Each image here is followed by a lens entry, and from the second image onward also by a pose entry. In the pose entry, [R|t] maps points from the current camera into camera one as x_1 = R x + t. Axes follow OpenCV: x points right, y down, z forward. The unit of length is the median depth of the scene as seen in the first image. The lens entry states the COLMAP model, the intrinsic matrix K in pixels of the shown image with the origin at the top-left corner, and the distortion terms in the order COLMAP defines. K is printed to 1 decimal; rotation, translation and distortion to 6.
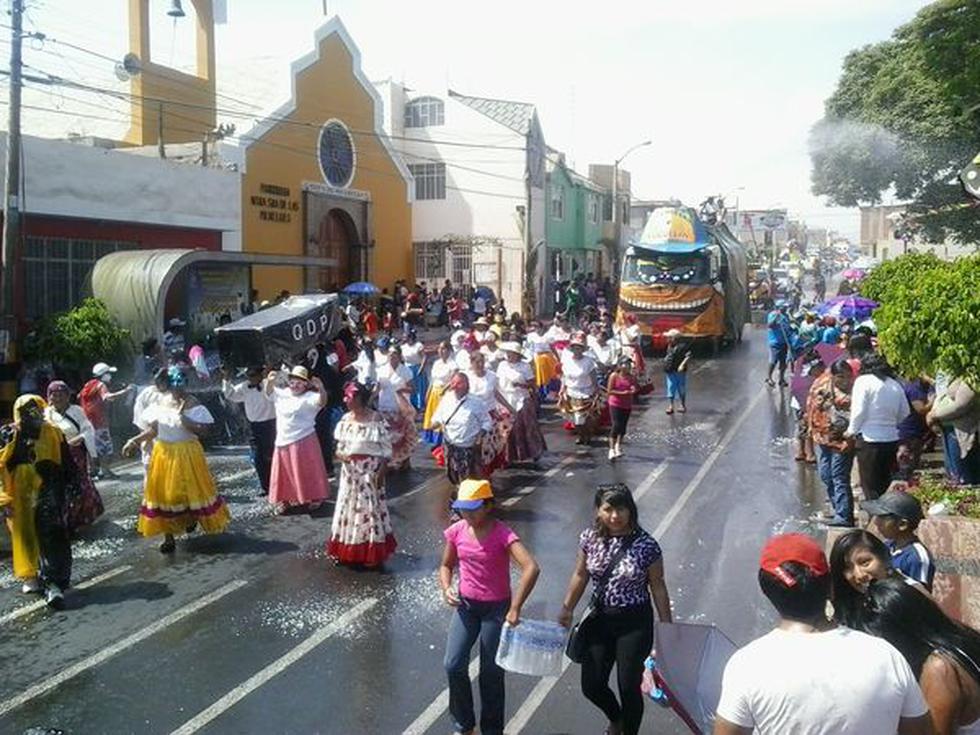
lens RADIAL K [[1001.3, 0, 480.7], [0, 1001.3, 361.2], [0, 0, 1]] dist [-0.023971, 0.000000]
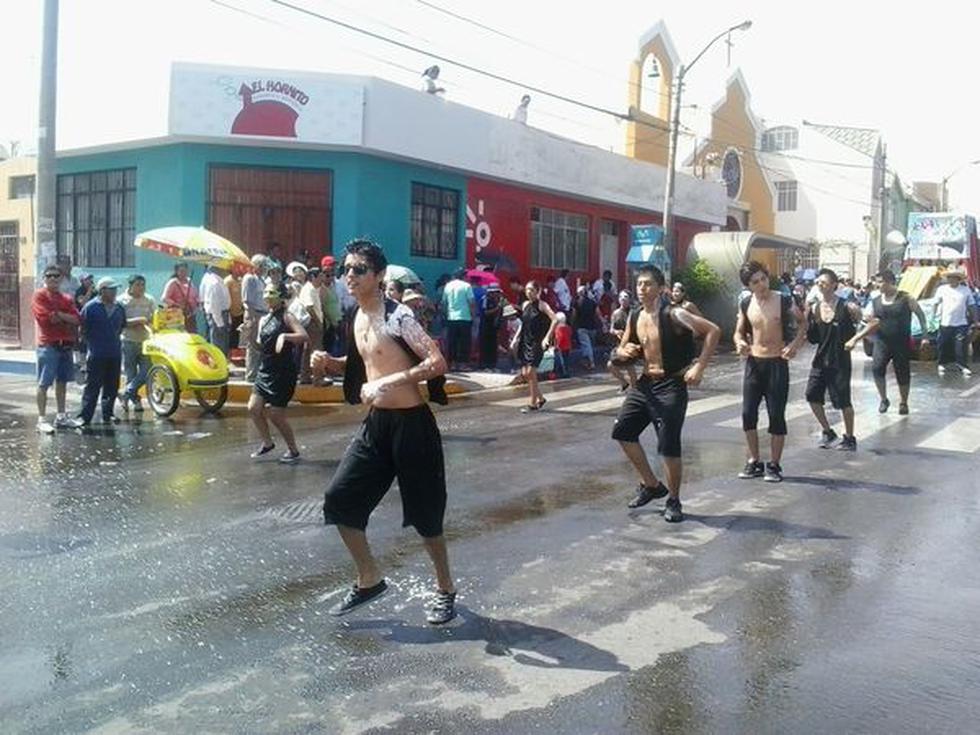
lens RADIAL K [[1001.3, 0, 486.6], [0, 1001.3, 362.3], [0, 0, 1]] dist [-0.023971, 0.000000]
pose [[0.972540, 0.033759, -0.230275, -0.124572], [-0.037846, 0.999194, -0.013350, 0.053515], [0.229638, 0.021699, 0.973034, -0.265257]]
